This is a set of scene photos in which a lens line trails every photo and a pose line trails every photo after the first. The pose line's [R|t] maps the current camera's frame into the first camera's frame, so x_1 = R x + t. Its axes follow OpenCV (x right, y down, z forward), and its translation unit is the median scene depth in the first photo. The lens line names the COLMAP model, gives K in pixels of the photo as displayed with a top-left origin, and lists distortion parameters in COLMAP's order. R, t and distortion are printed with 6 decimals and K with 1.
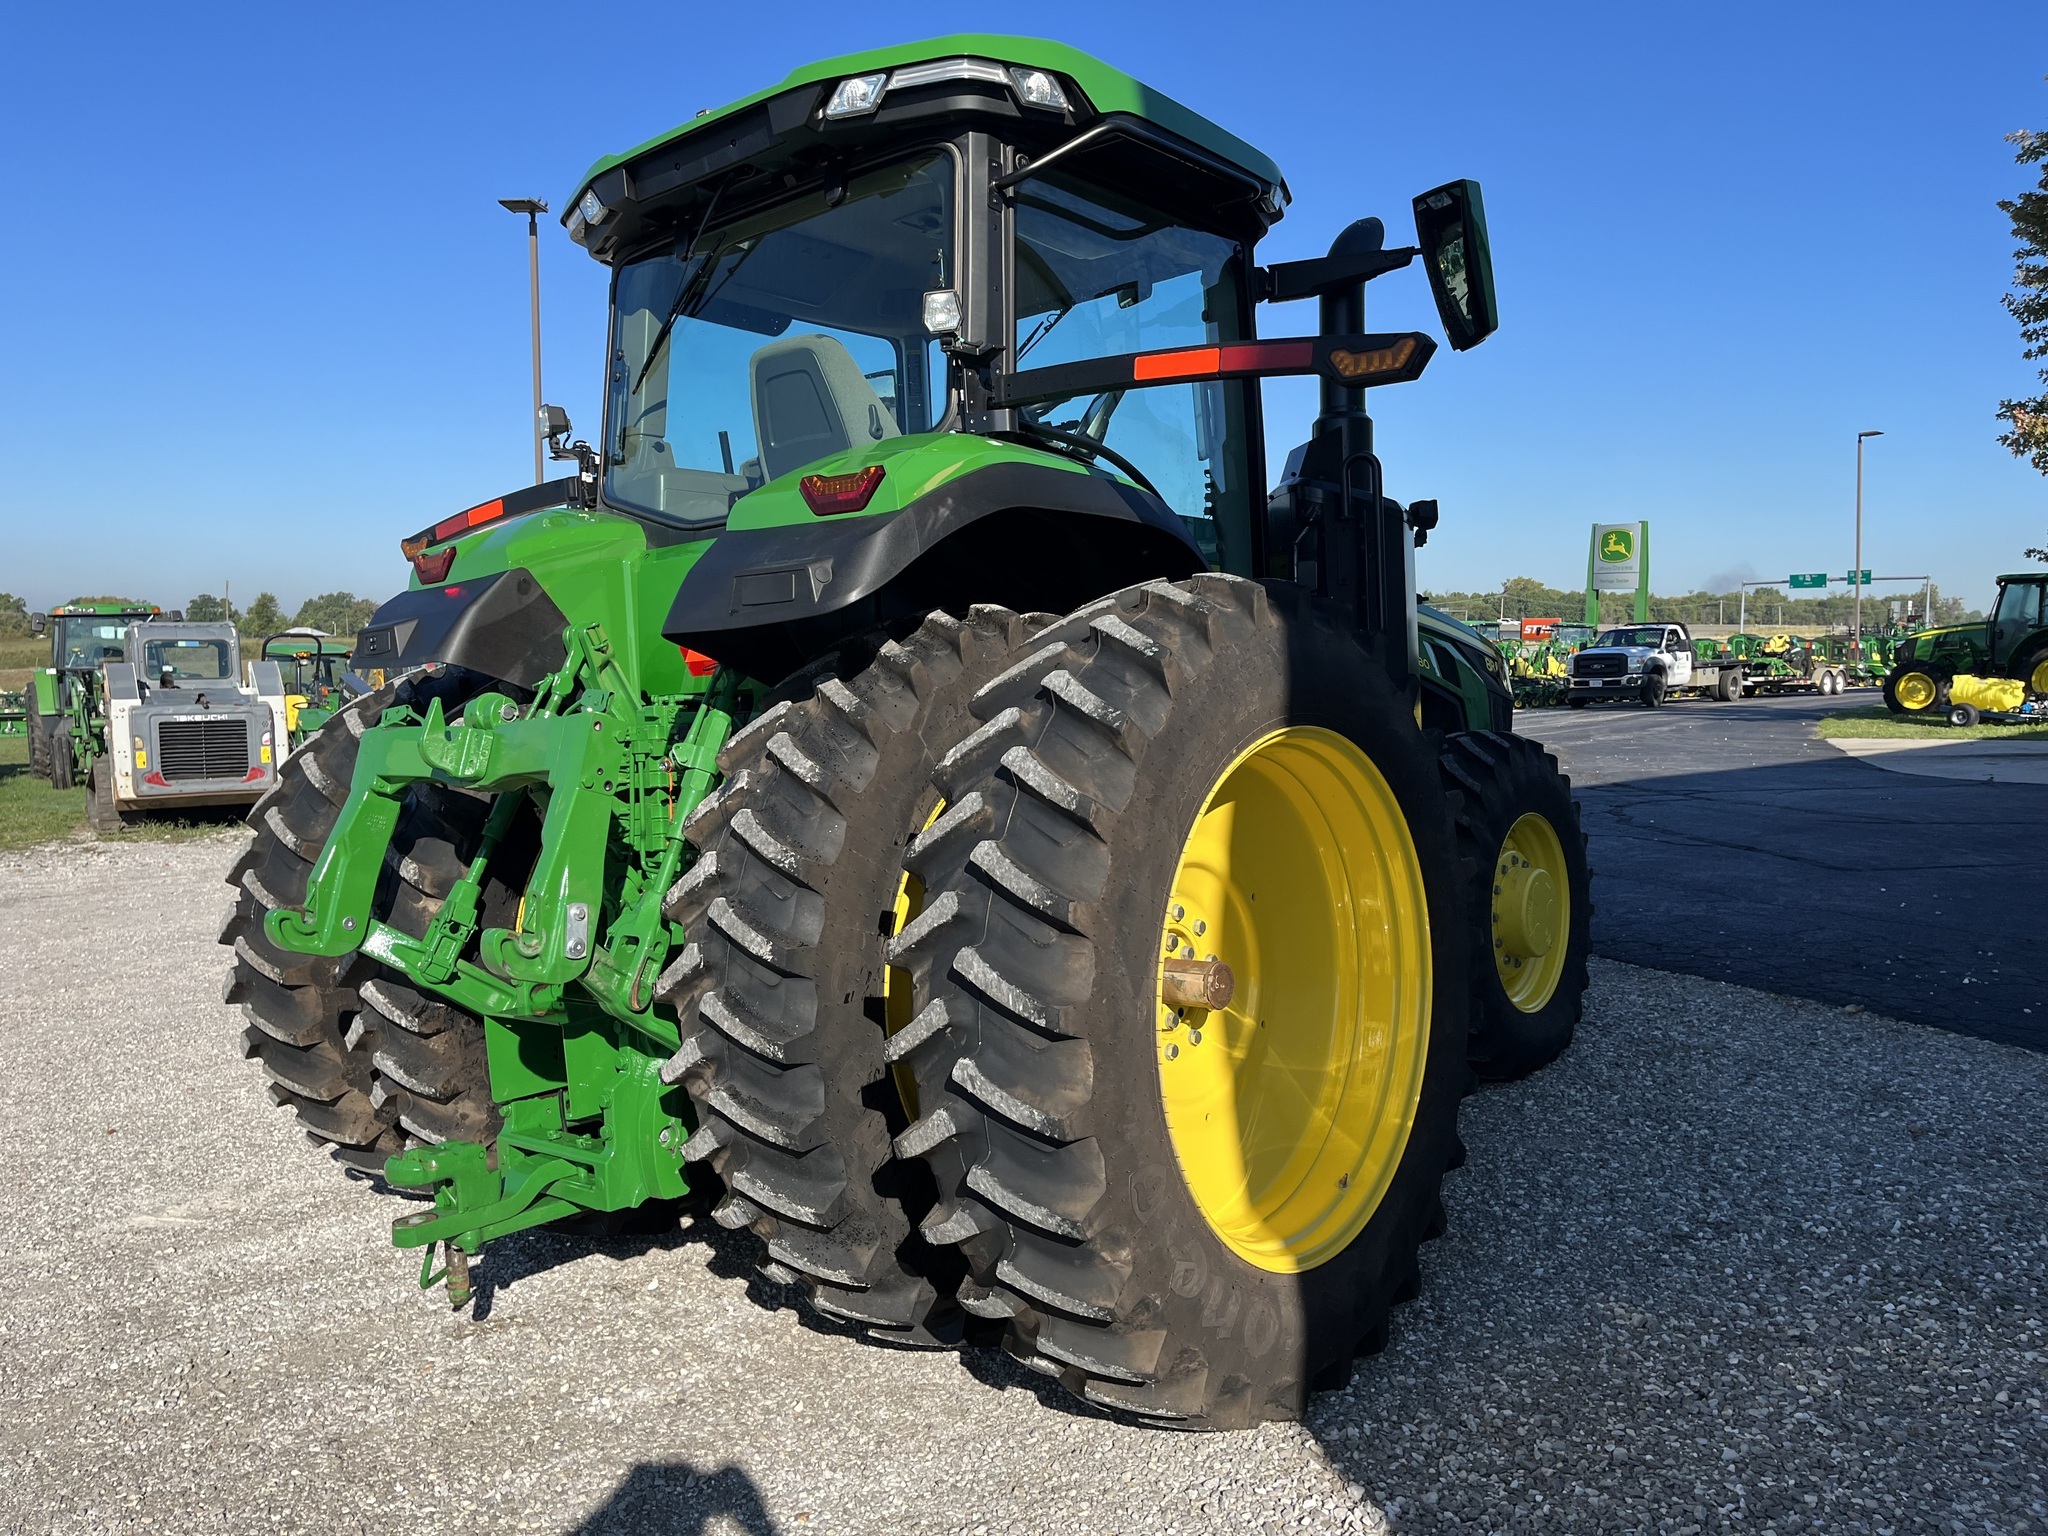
lens RADIAL K [[1551.0, 0, 1016.6], [0, 1551.0, 783.7], [0, 0, 1]] dist [0.068254, -0.092010]
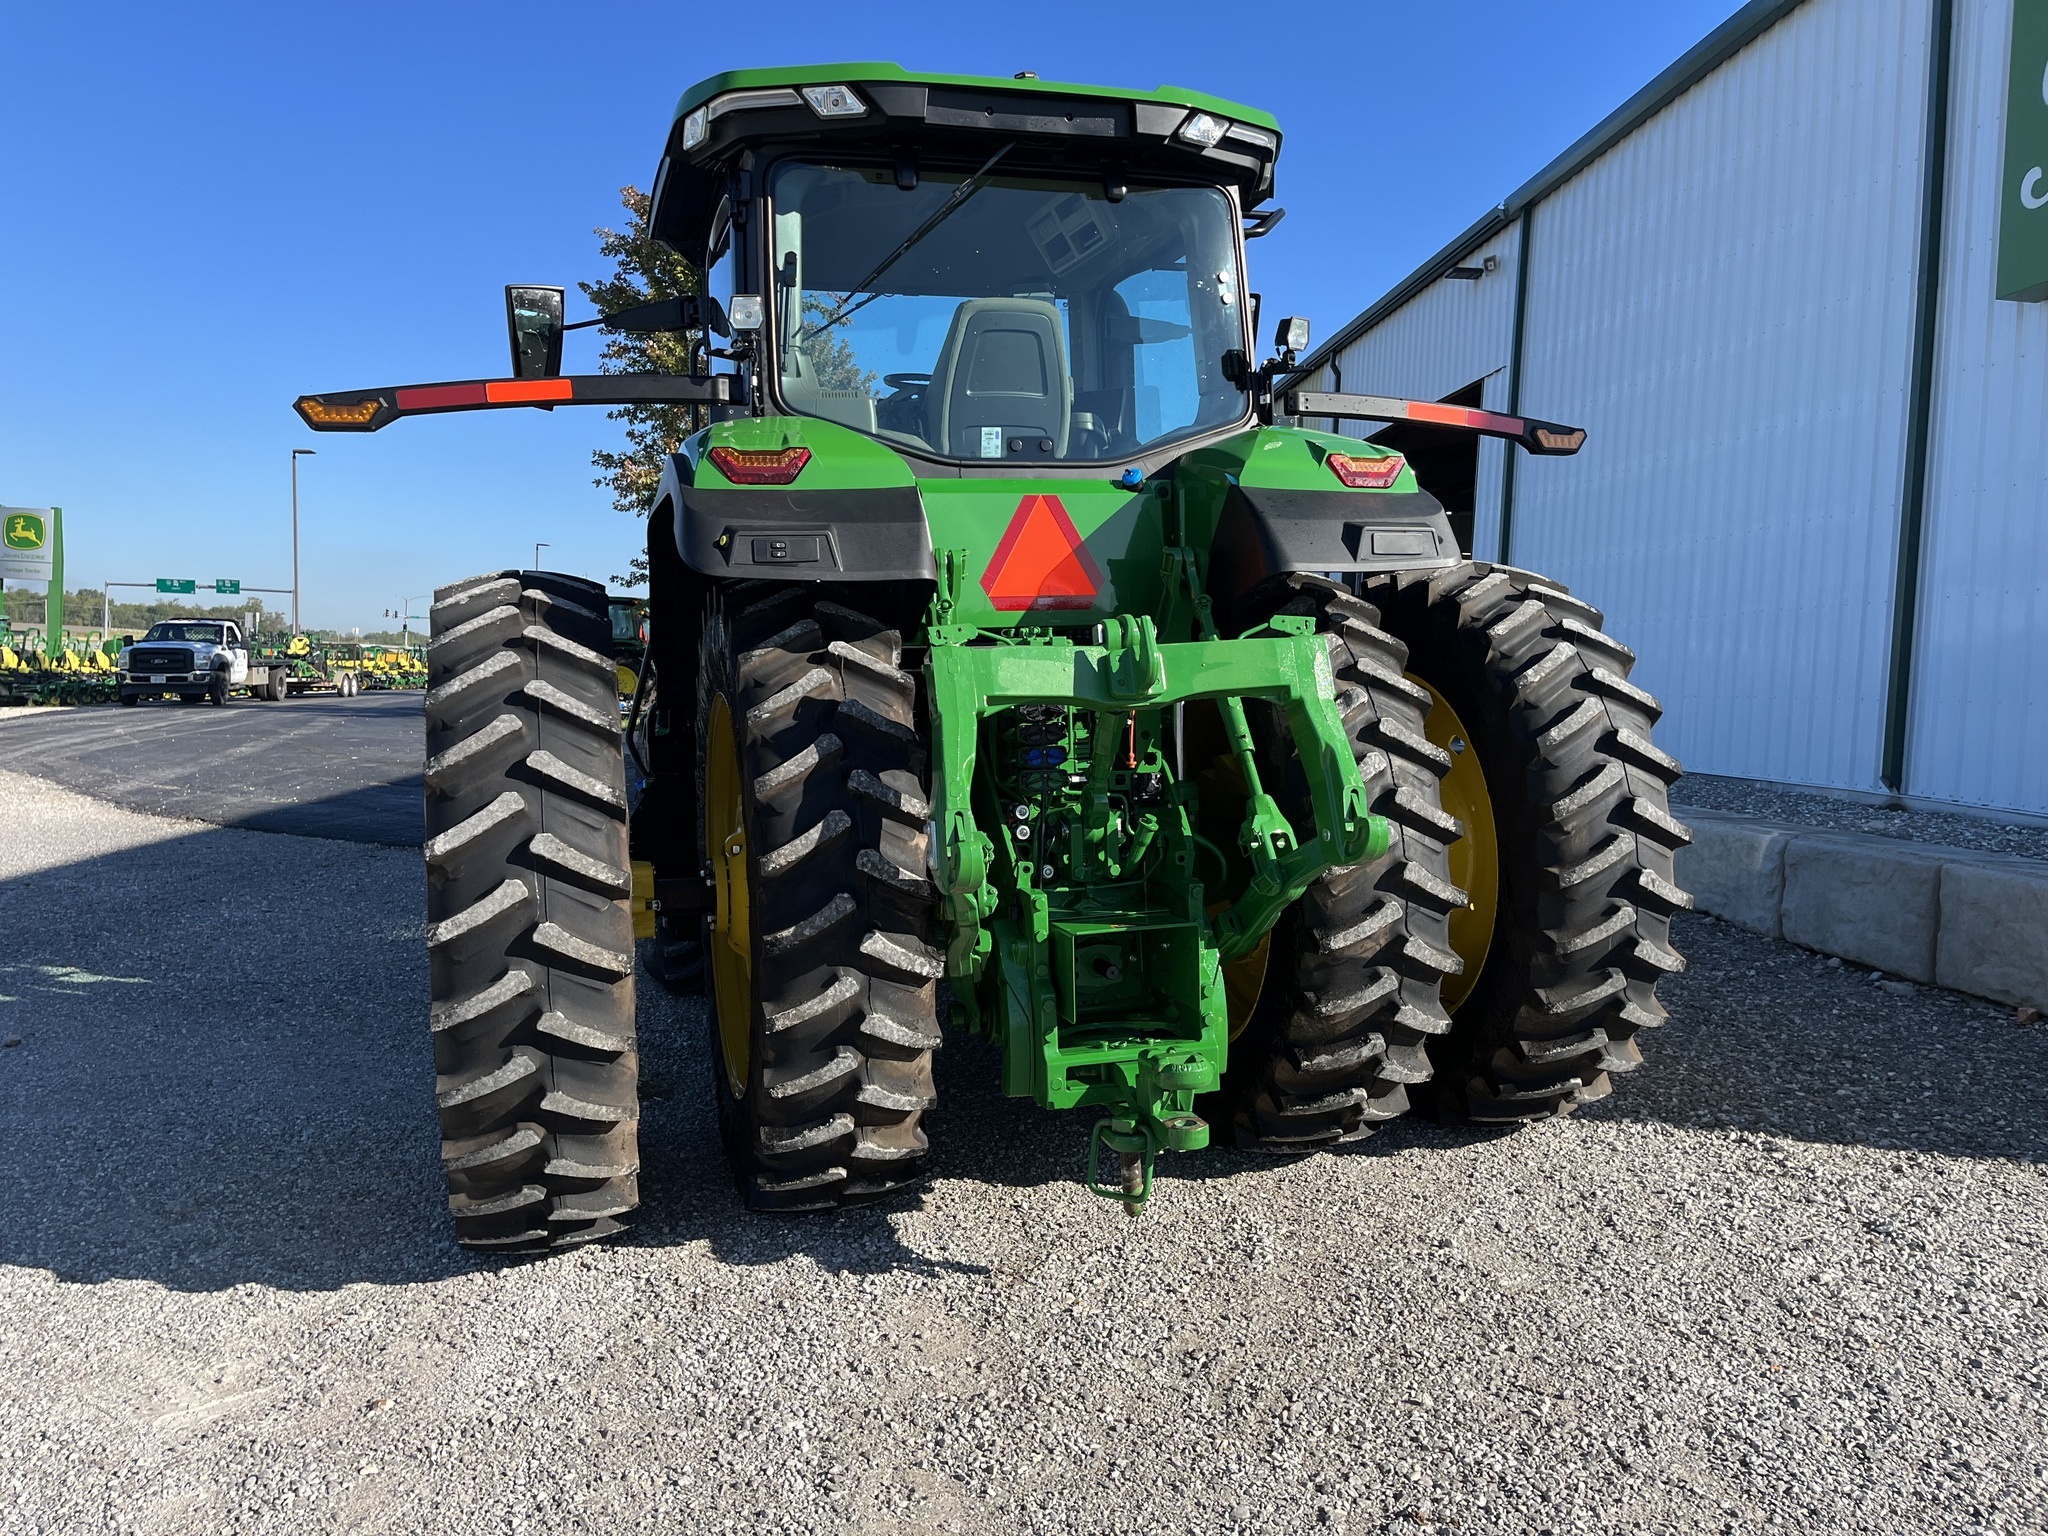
lens RADIAL K [[1551.0, 0, 1030.5], [0, 1551.0, 756.4], [0, 0, 1]] dist [0.068254, -0.092010]
pose [[0.530826, -0.018160, 0.847286, -0.144542], [0.038375, 0.999260, -0.002625, 0.004155], [-0.846611, 0.033908, 0.531130, 0.060589]]
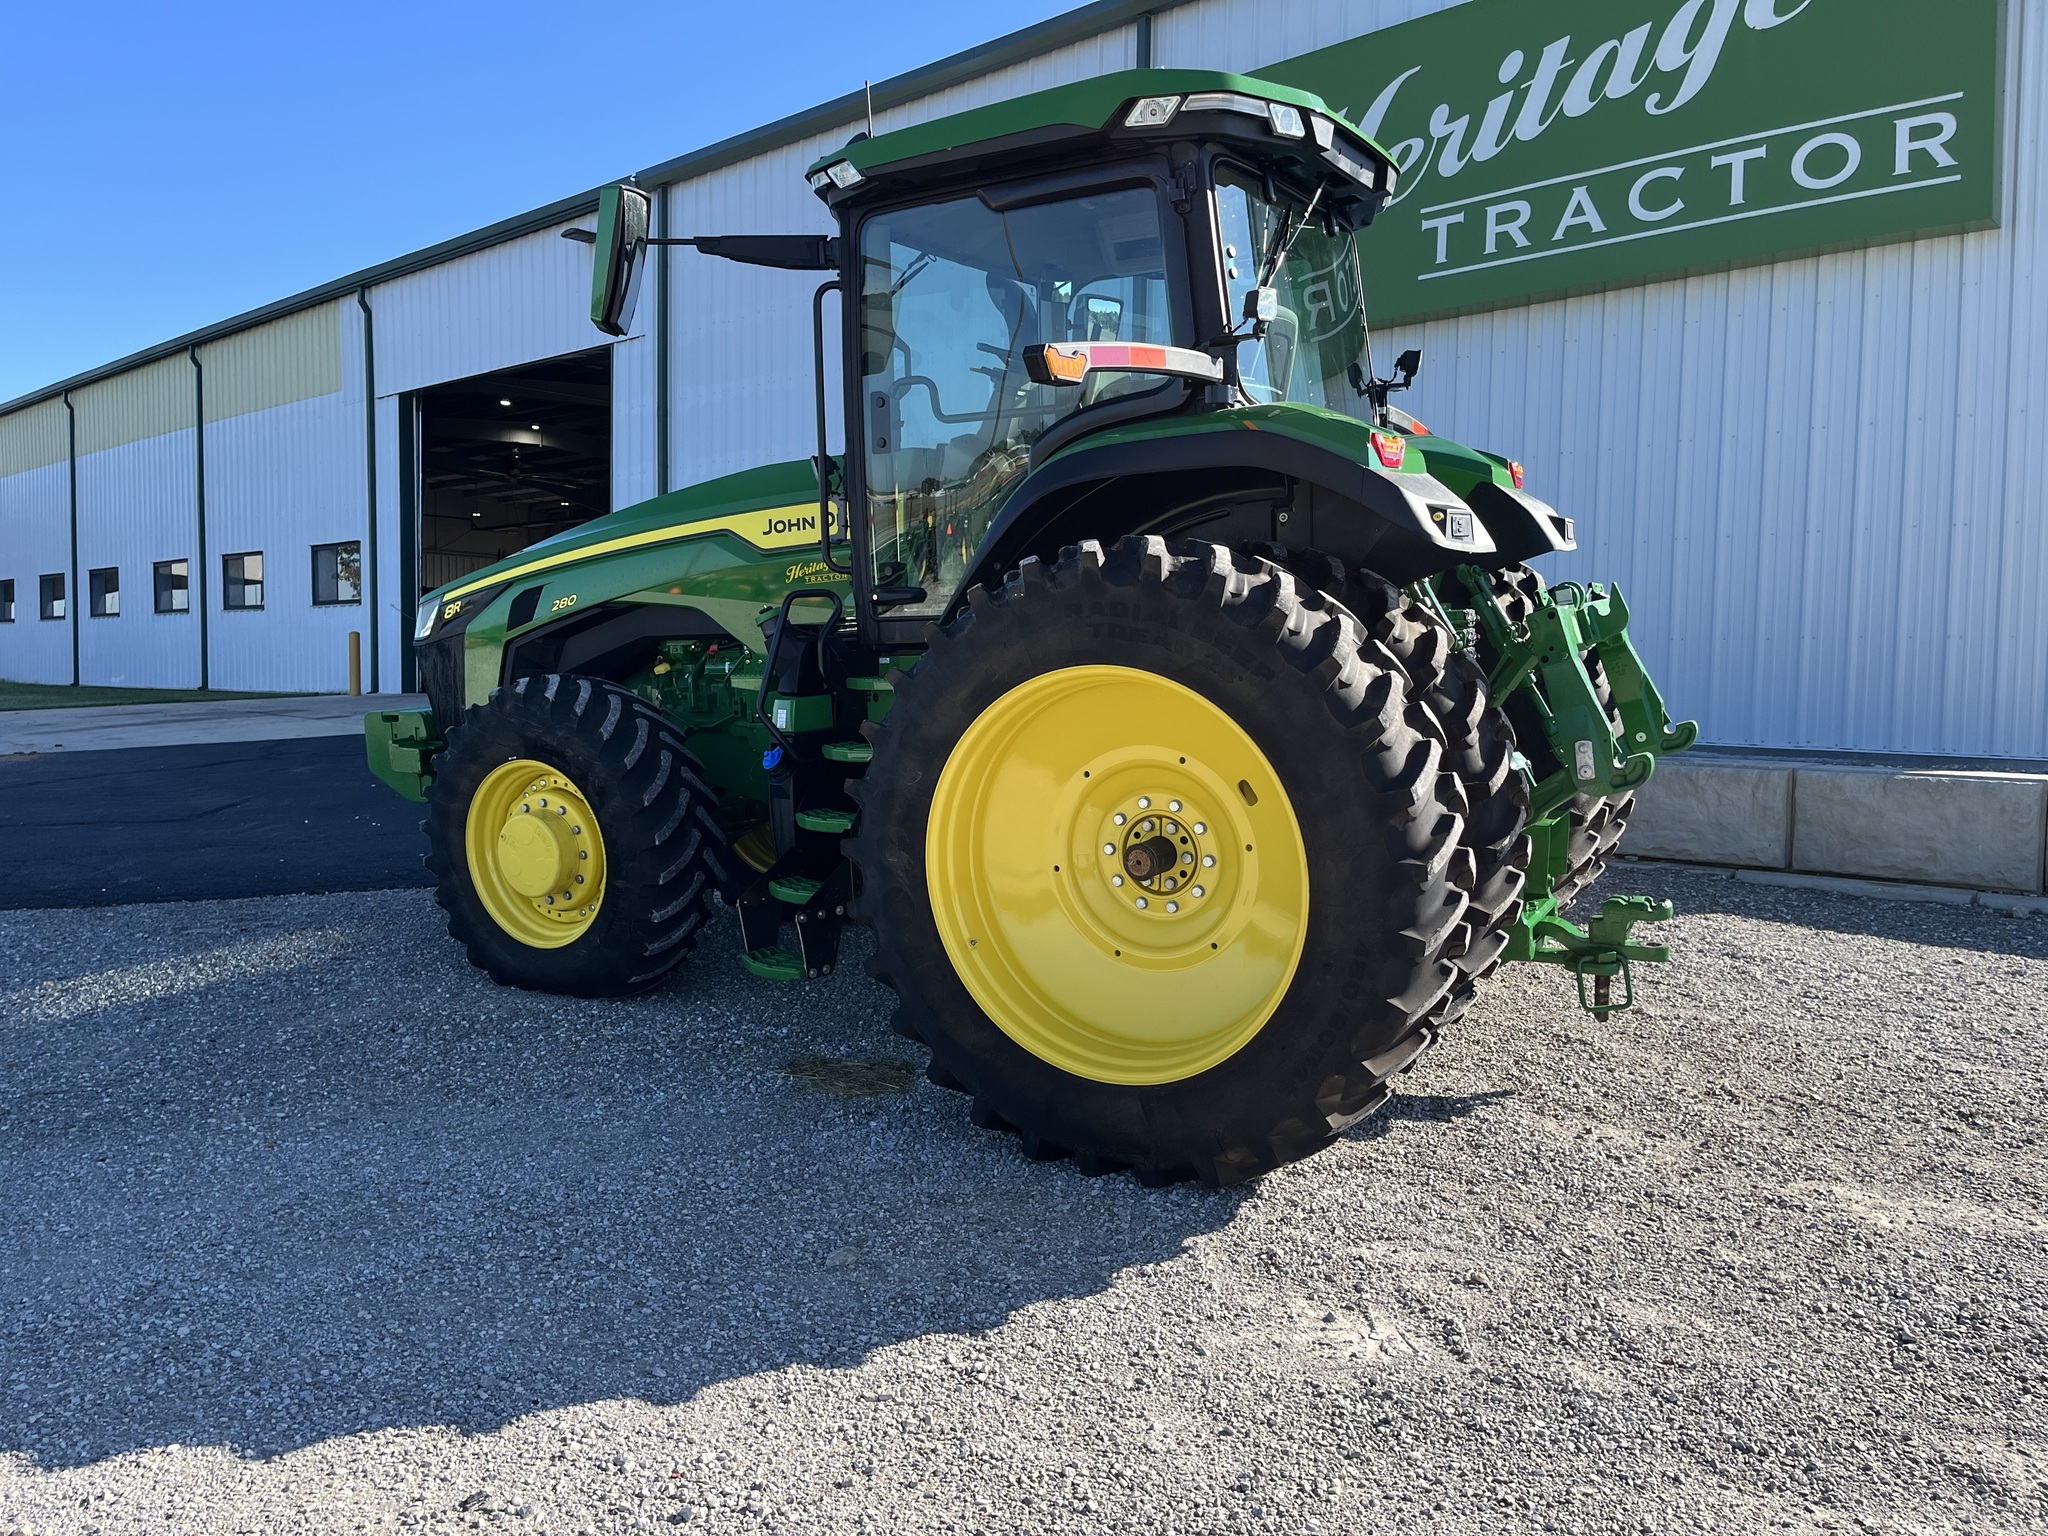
lens RADIAL K [[1551.0, 0, 1010.1], [0, 1551.0, 776.3], [0, 0, 1]] dist [0.068254, -0.092010]
pose [[-0.202899, -0.066300, 0.976953, -0.183052], [0.083473, 0.992902, 0.084719, -0.004758], [-0.975635, 0.098738, -0.195925, 0.198736]]
